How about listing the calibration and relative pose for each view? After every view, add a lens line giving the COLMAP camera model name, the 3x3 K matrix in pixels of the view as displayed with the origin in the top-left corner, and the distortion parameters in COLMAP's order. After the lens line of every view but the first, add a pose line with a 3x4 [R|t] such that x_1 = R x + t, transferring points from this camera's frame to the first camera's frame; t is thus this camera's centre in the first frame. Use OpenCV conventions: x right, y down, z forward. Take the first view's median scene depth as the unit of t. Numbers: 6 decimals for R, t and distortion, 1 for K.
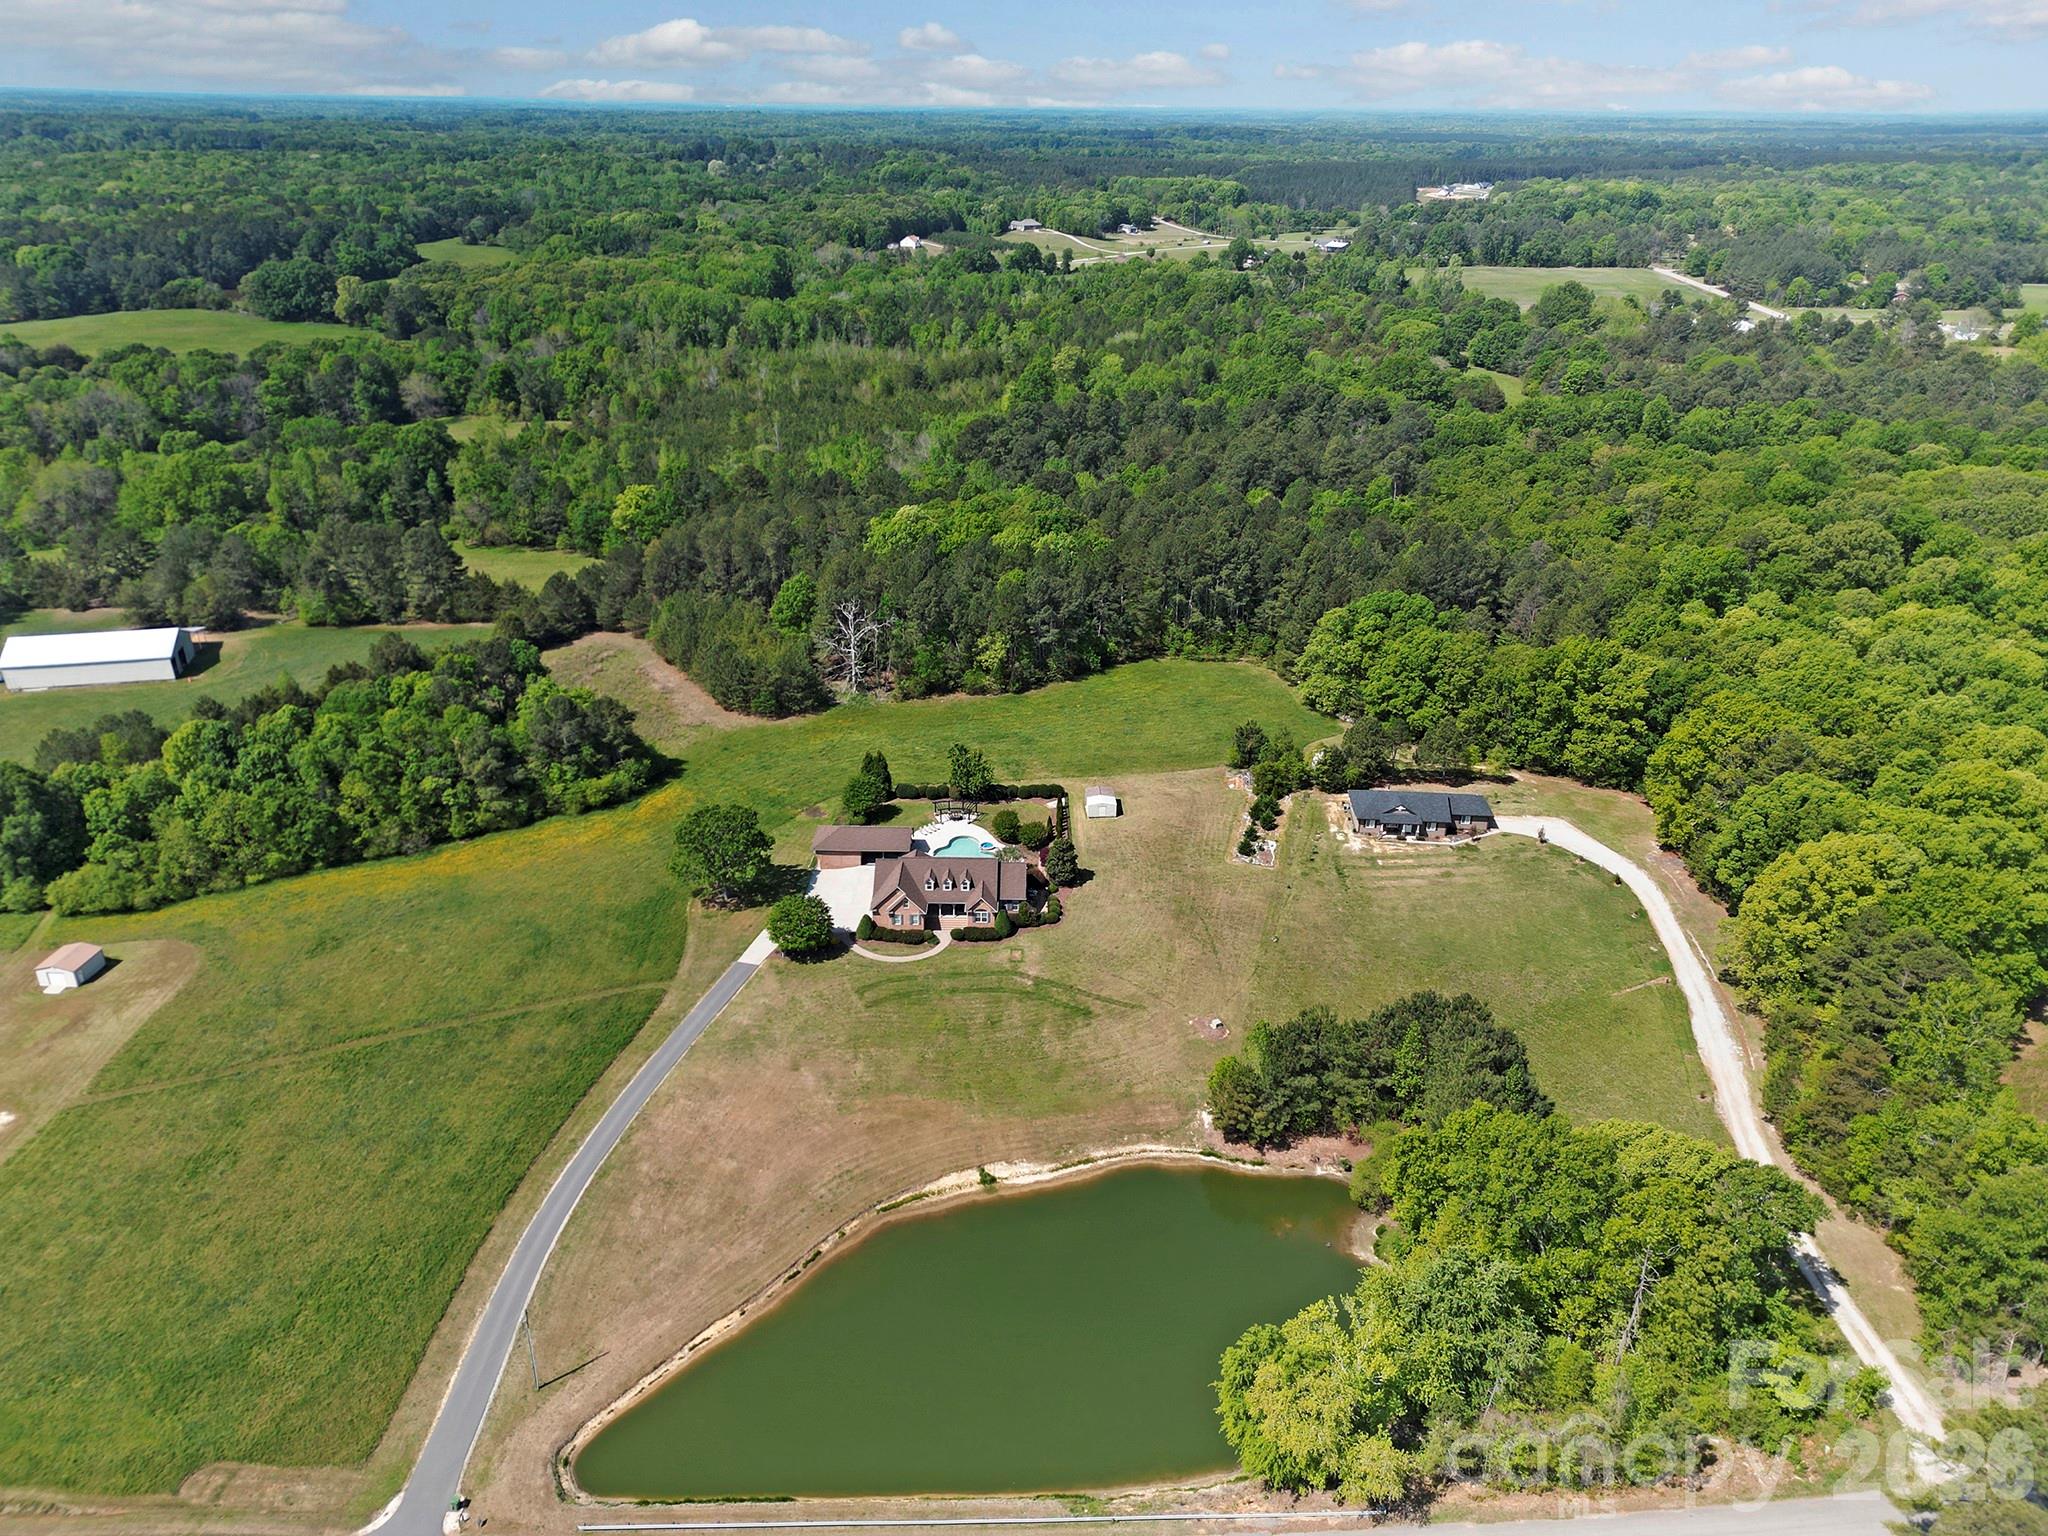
lens RADIAL K [[1455.3, 0, 1007.8], [0, 1455.3, 750.4], [0, 0, 1]] dist [0.060393, -0.053181]
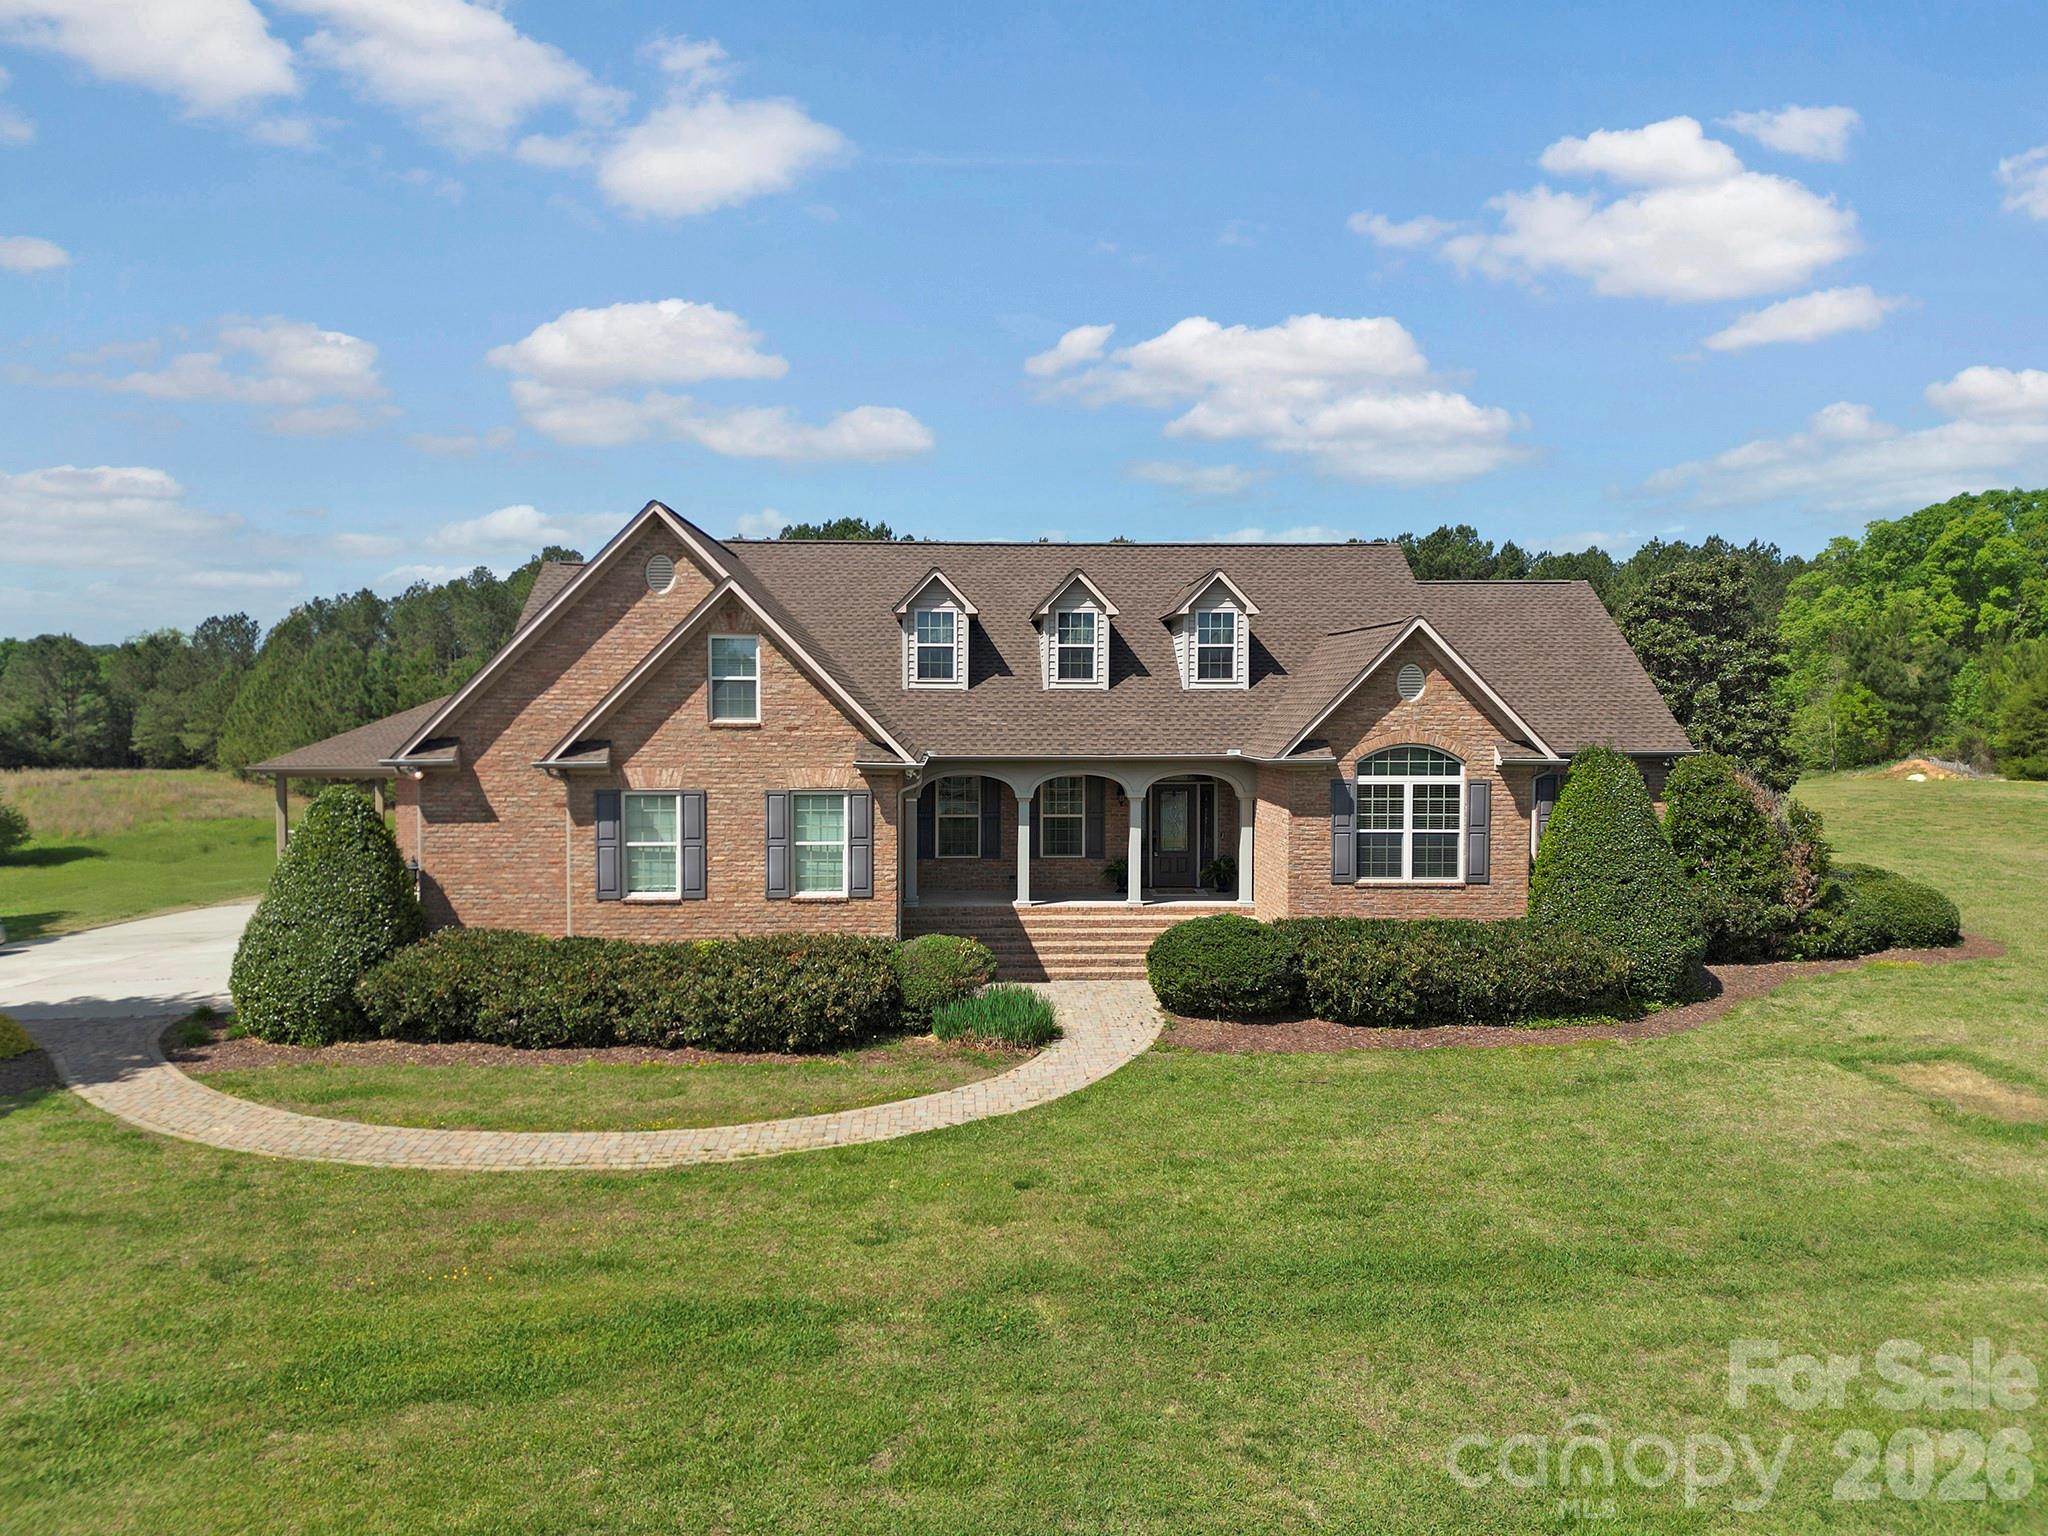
lens RADIAL K [[1455.3, 0, 1017.7], [0, 1455.3, 755.5], [0, 0, 1]] dist [0.060393, -0.053181]
pose [[0.997137, -0.003632, 0.075530, -0.049366], [0.031403, 0.928529, -0.369929, 0.130816], [-0.068789, 0.371242, 0.925985, 0.780174]]
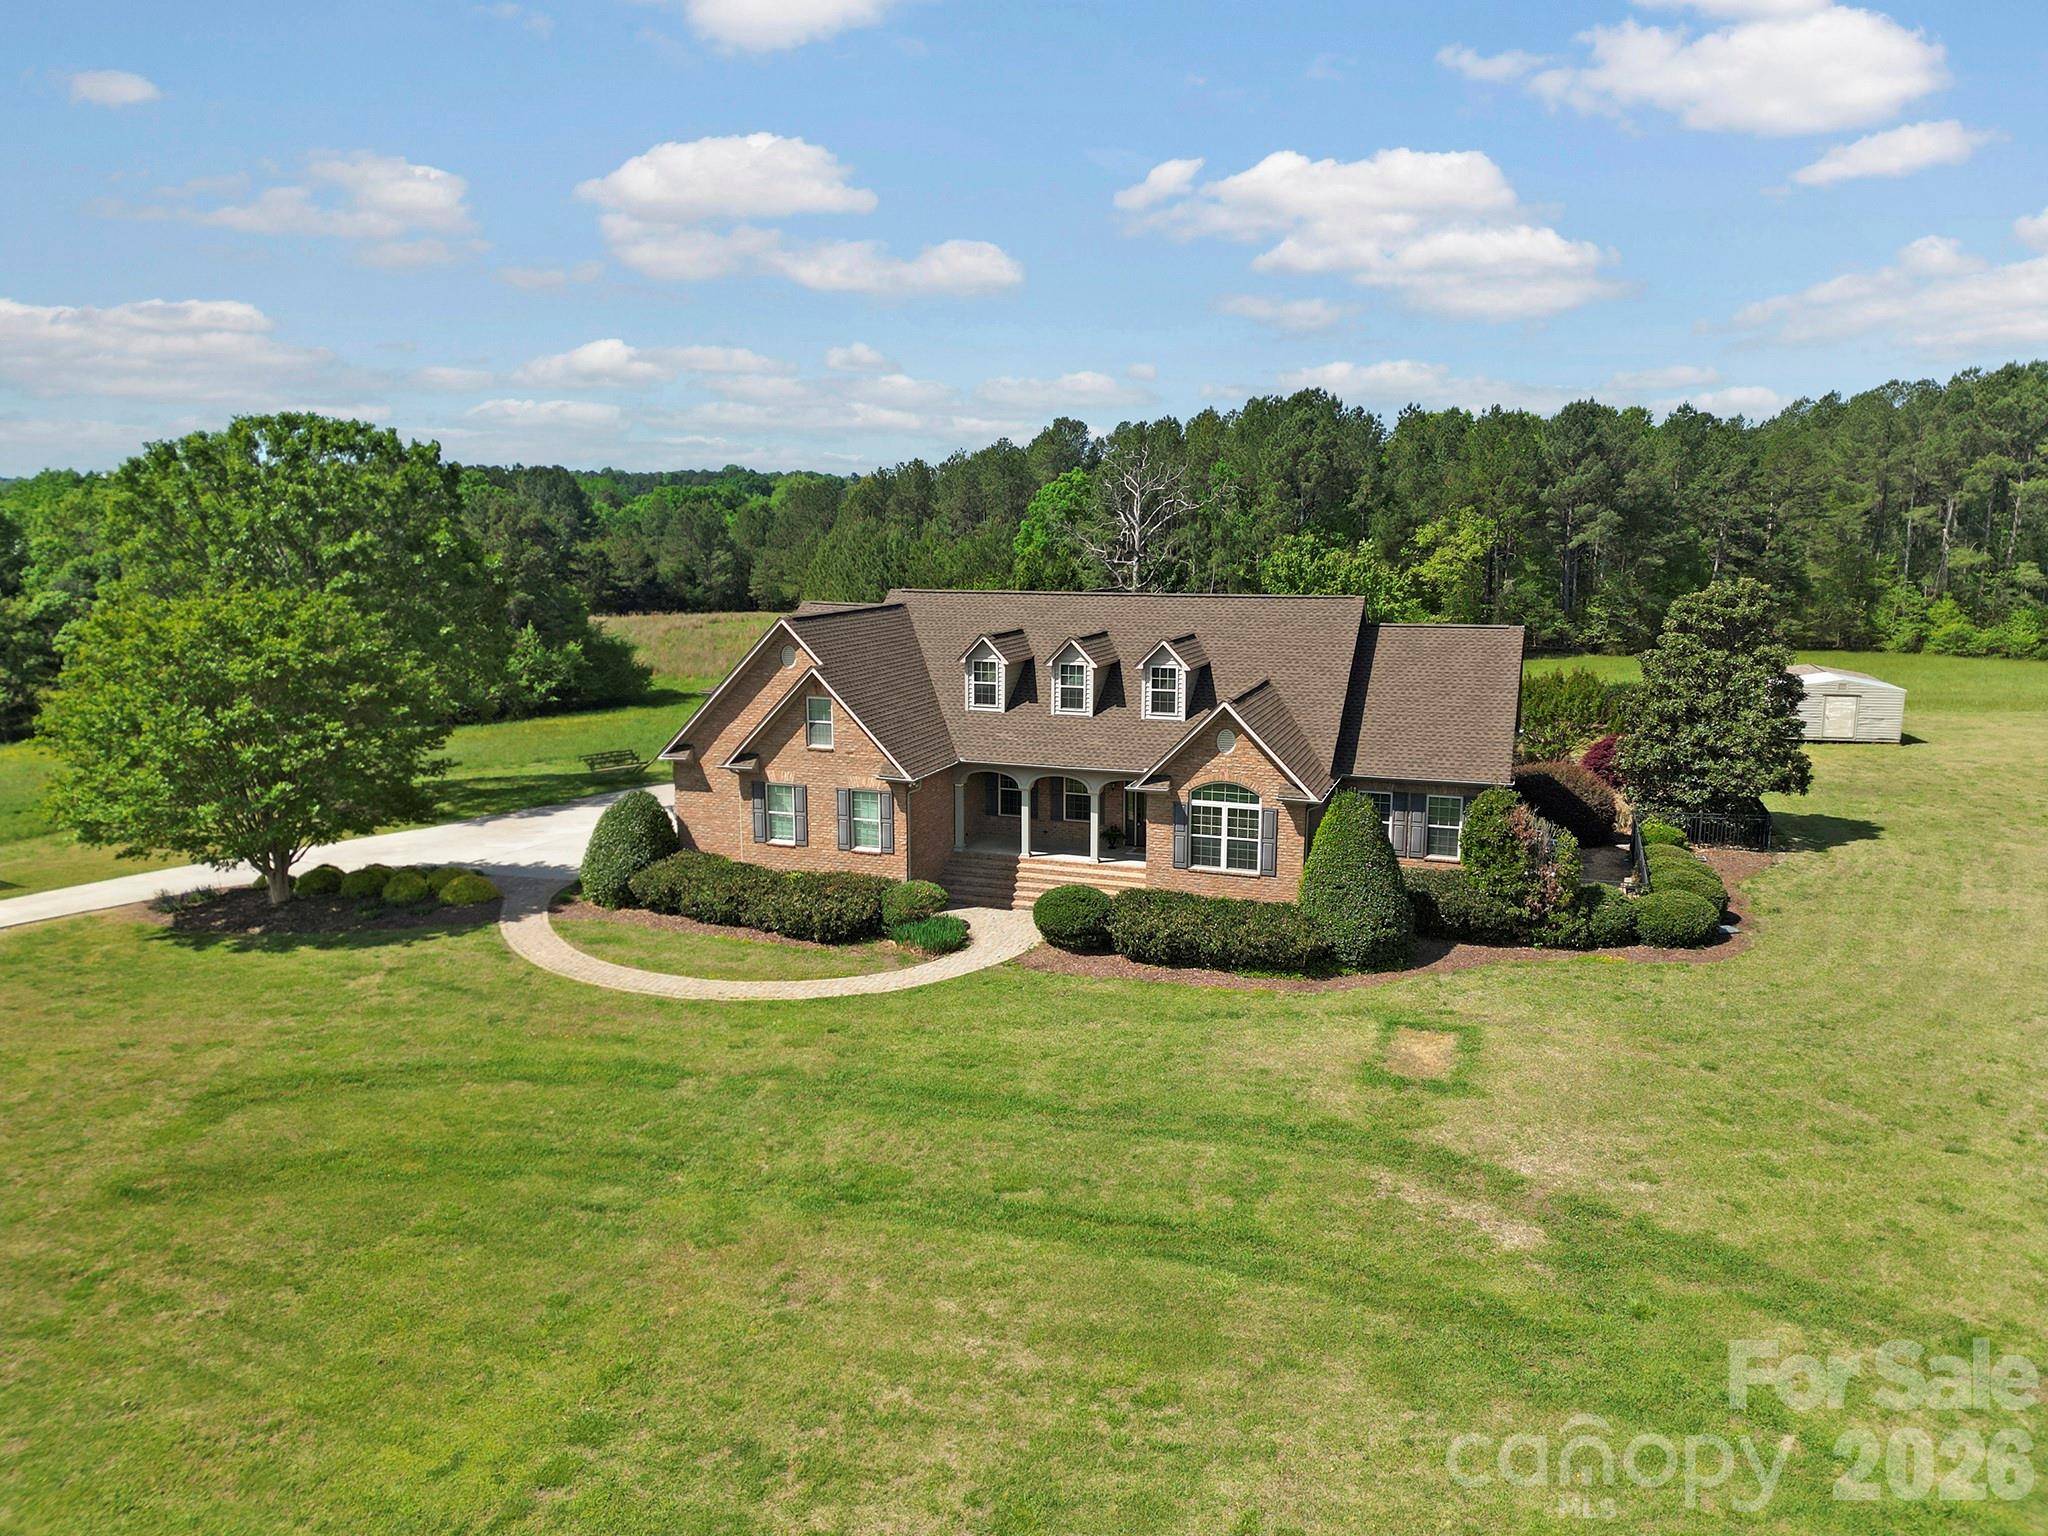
lens RADIAL K [[1455.3, 0, 1005.8], [0, 1455.3, 763.8], [0, 0, 1]] dist [0.060393, -0.053181]
pose [[0.945035, 0.051773, -0.322843, 0.010559], [-0.127731, 0.967382, -0.218762, 0.128046], [0.300986, 0.247974, 0.920823, 0.726017]]
